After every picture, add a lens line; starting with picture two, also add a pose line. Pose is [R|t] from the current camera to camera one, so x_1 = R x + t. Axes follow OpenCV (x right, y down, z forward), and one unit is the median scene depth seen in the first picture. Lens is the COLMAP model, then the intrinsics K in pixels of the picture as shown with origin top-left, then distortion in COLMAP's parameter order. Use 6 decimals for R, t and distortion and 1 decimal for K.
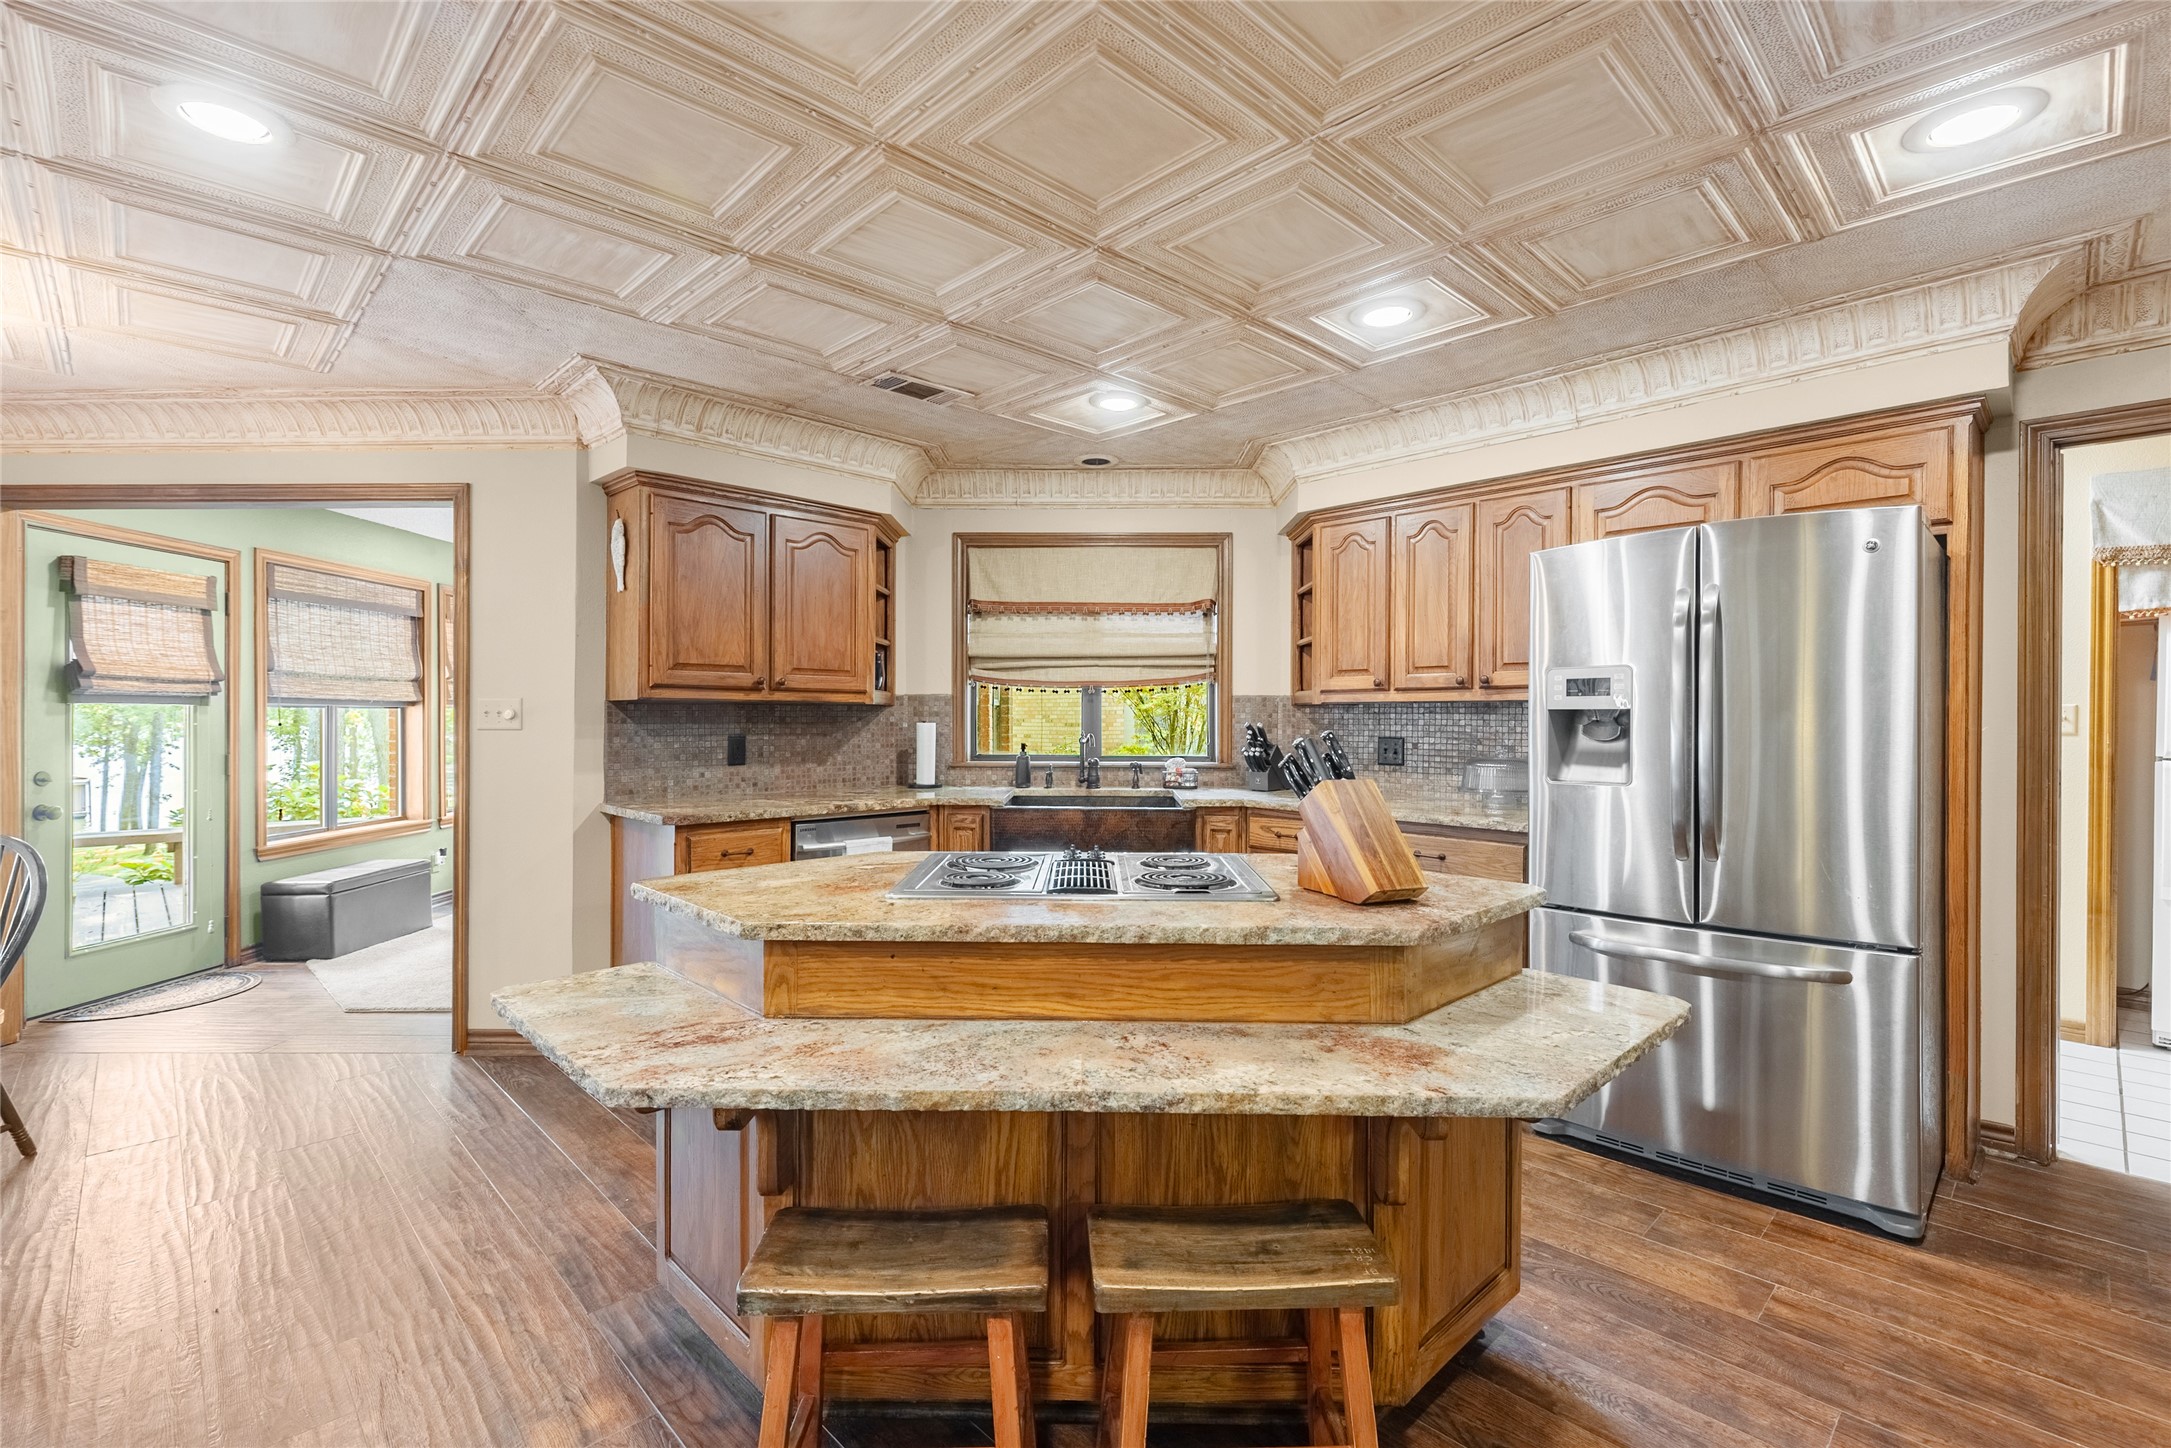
lens RADIAL K [[976.8, 0, 1080.2], [0, 976.8, 721.9], [0, 0, 1]] dist [0.009558, -0.003146]
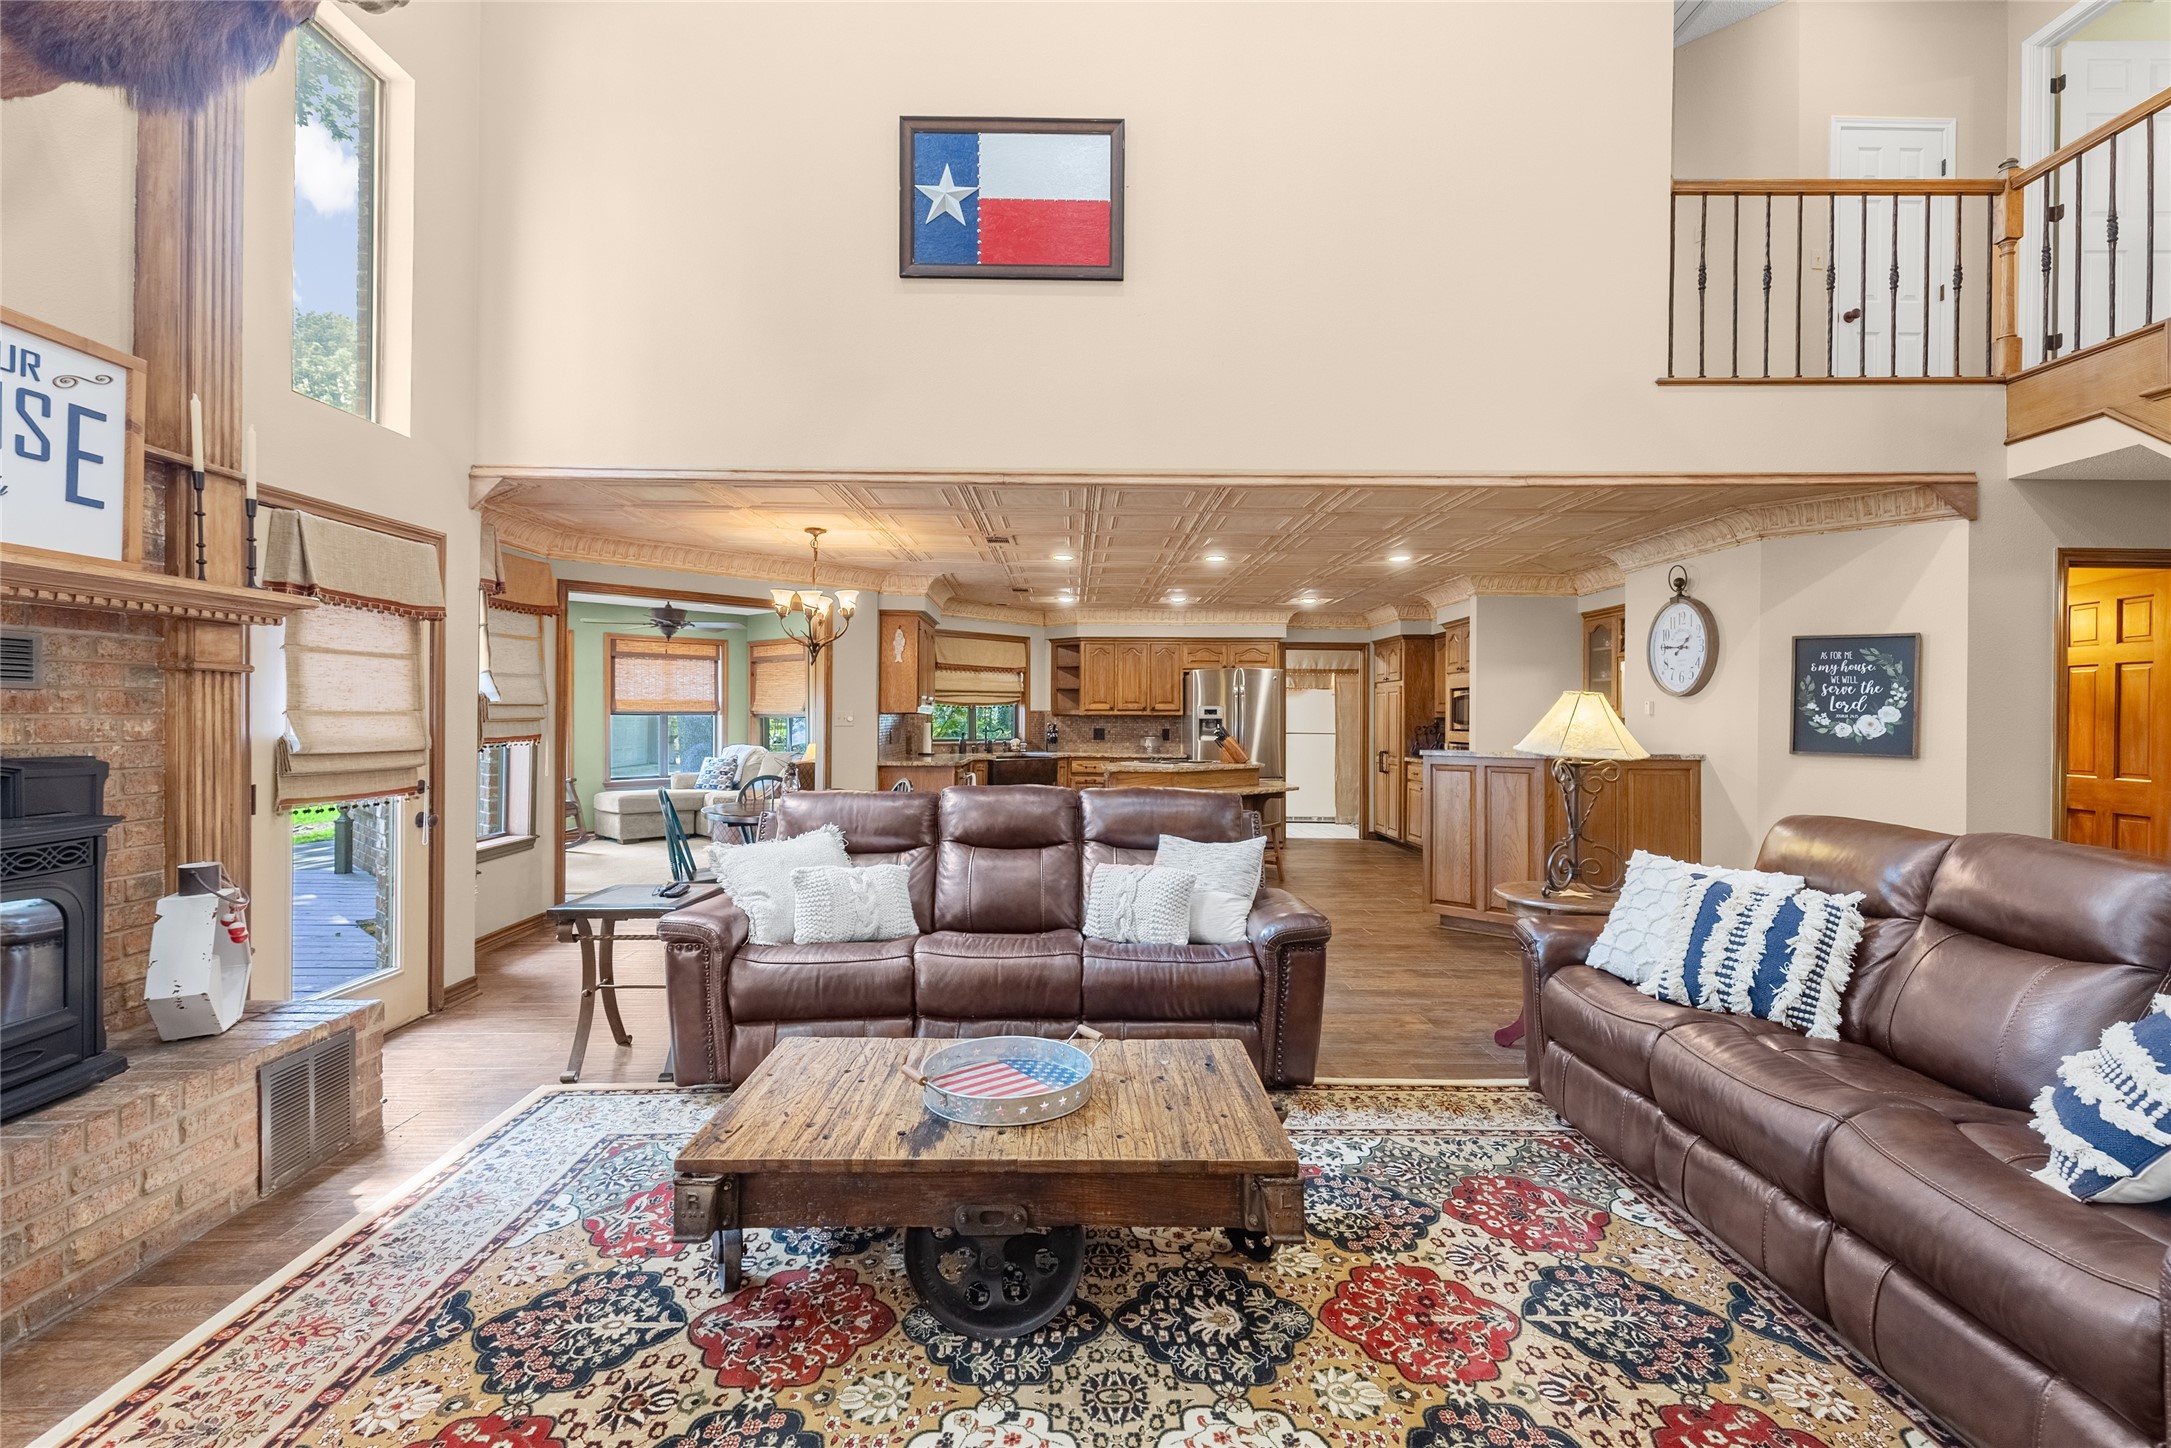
lens RADIAL K [[976.8, 0, 1092.2], [0, 976.8, 709.3], [0, 0, 1]] dist [0.009558, -0.003146]
pose [[0.679171, 0.009068, 0.733924, -1.583818], [0.000793, 0.999914, -0.013089, -0.000693], [-0.733979, 0.009472, 0.679106, -0.702248]]
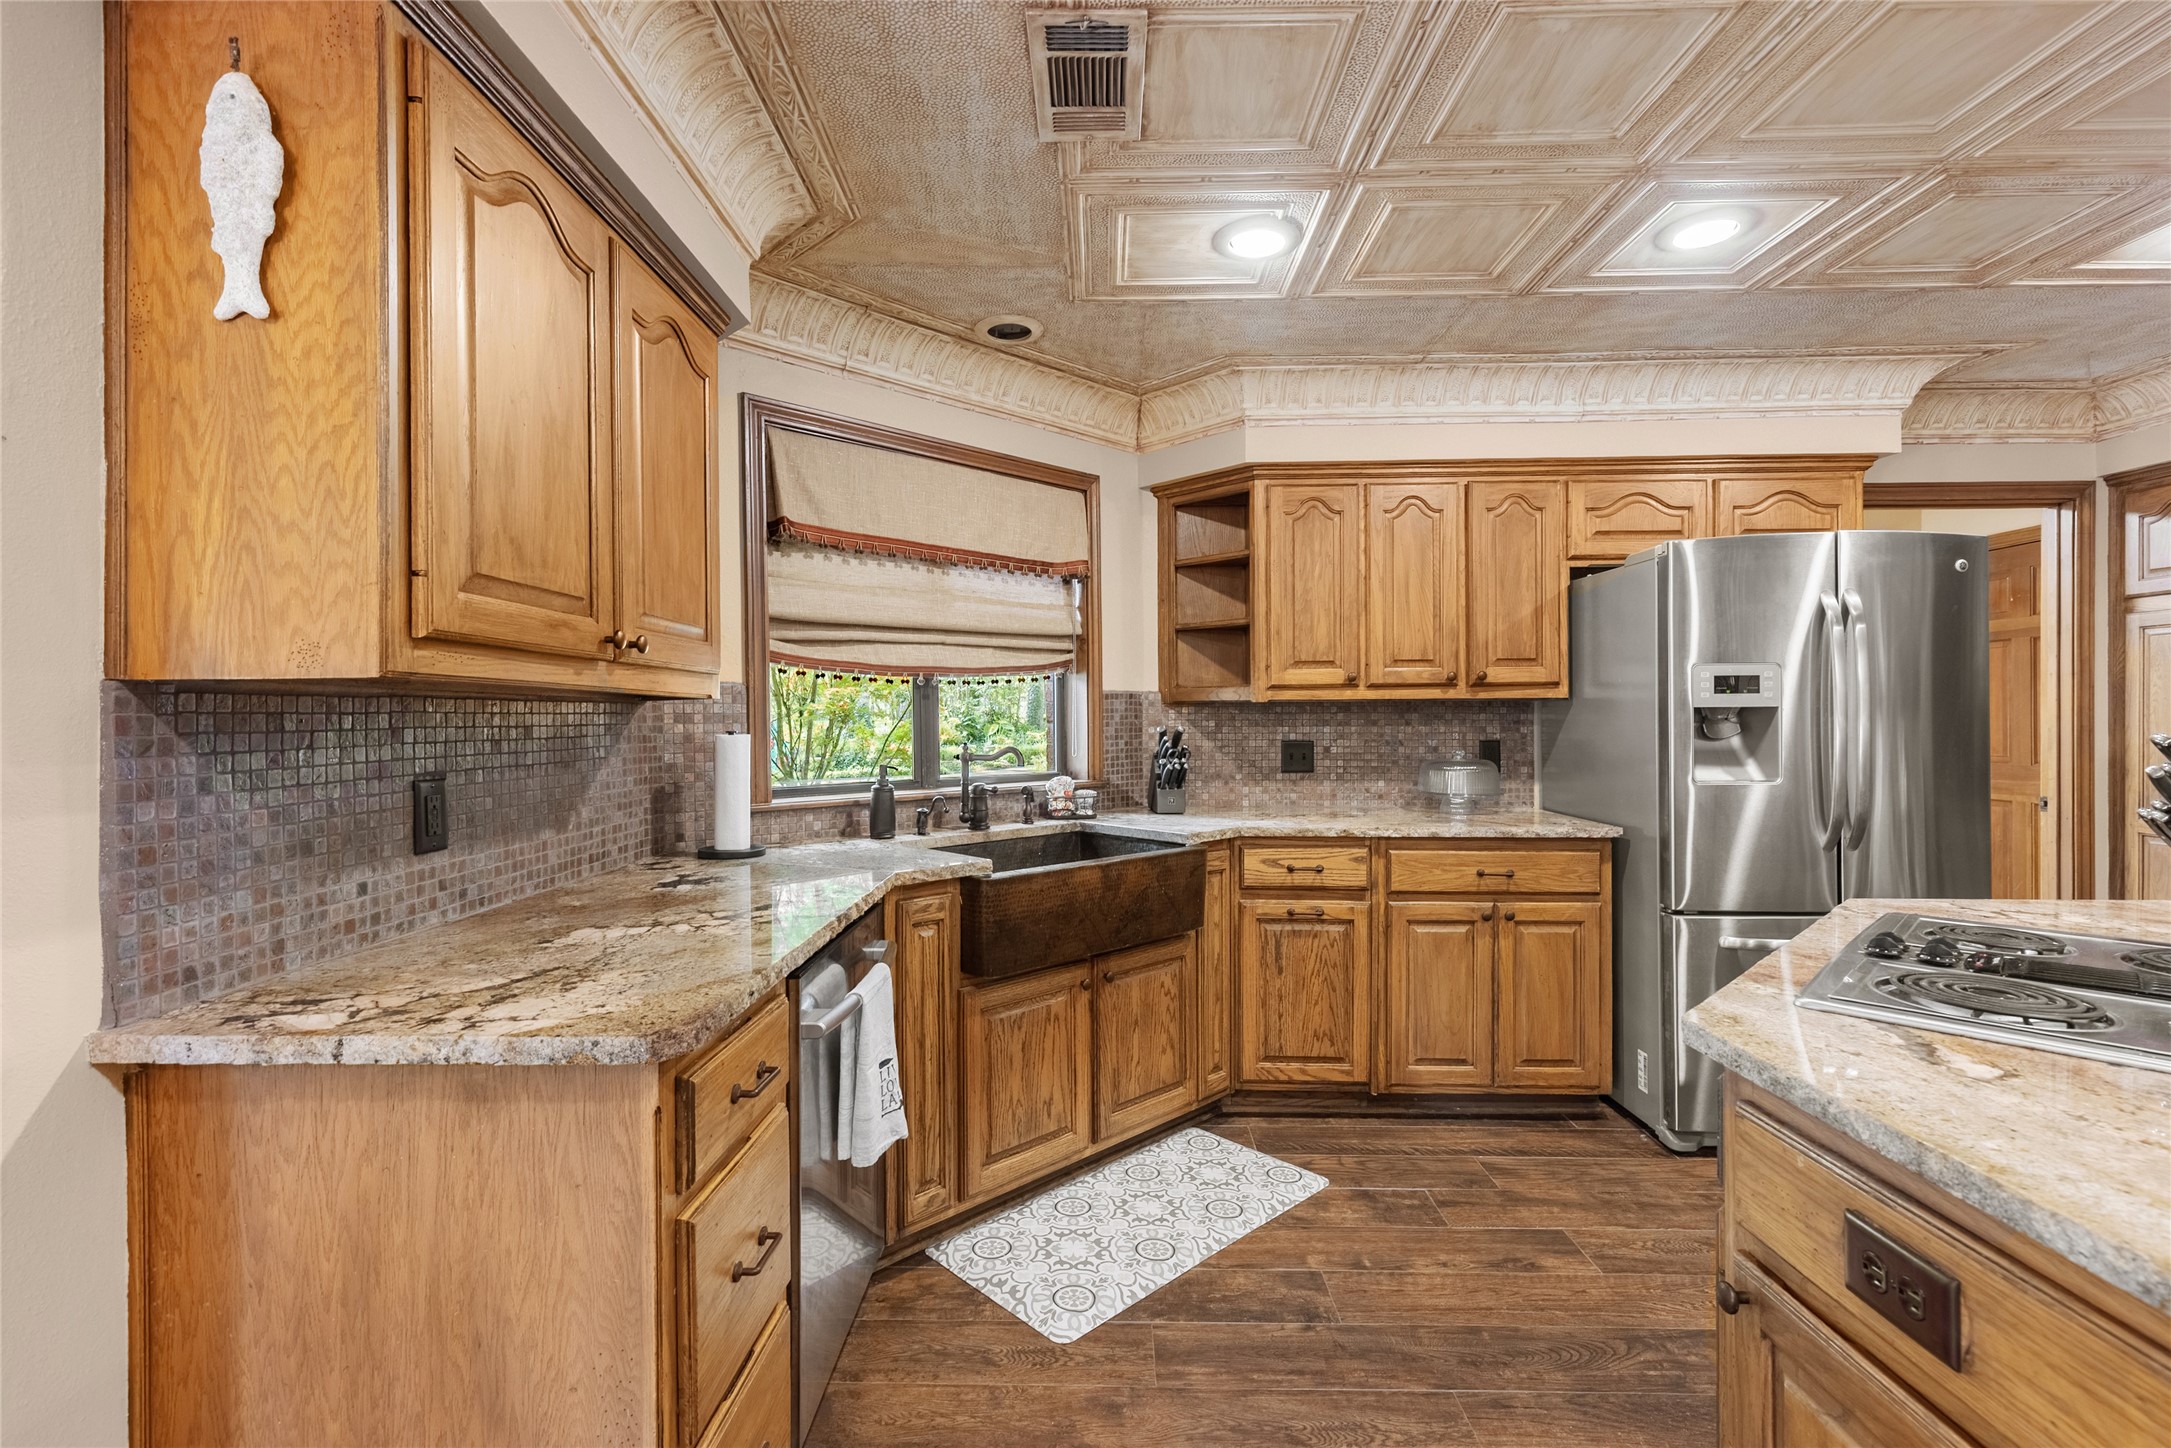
lens RADIAL K [[976.8, 0, 1082.0], [0, 976.8, 722.9], [0, 0, 1]] dist [0.009558, -0.003146]
pose [[0.708786, -0.011438, 0.705331, -0.450419], [0.011544, 0.999923, 0.004616, -0.006482], [-0.705329, 0.004870, 0.708863, 0.542783]]
